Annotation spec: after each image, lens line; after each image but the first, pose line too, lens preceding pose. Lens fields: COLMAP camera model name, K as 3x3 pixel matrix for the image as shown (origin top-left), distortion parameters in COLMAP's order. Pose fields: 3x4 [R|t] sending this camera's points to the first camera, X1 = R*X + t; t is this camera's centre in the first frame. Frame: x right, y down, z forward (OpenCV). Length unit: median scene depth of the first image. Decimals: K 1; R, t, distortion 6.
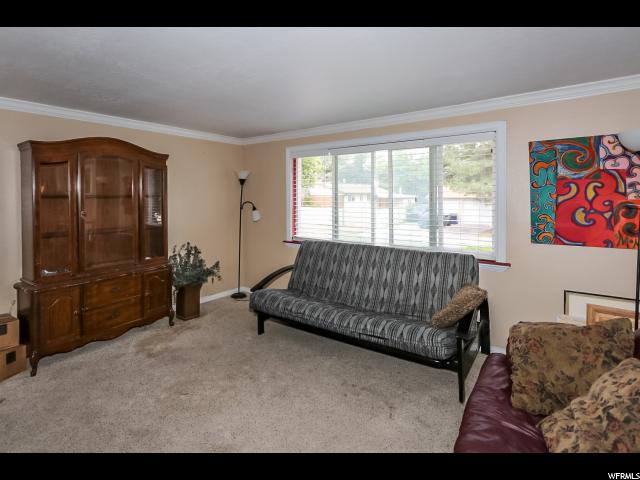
lens RADIAL K [[355.5, 0, 320.0], [0, 355.5, 240.0], [0, 0, 1]] dist [-0.037543, 0.000737]
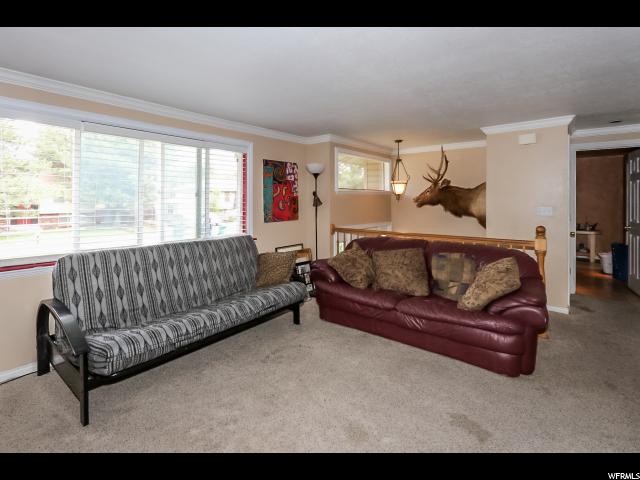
lens RADIAL K [[311.3, 0, 320.0], [0, 311.3, 240.0], [0, 0, 1]] dist [-0.000342, -0.000264]
pose [[-0.019354, -0.130902, 0.991206, -0.853986], [0.107704, 0.985350, 0.132232, -0.077035], [-0.993995, 0.109316, -0.004971, 0.785713]]
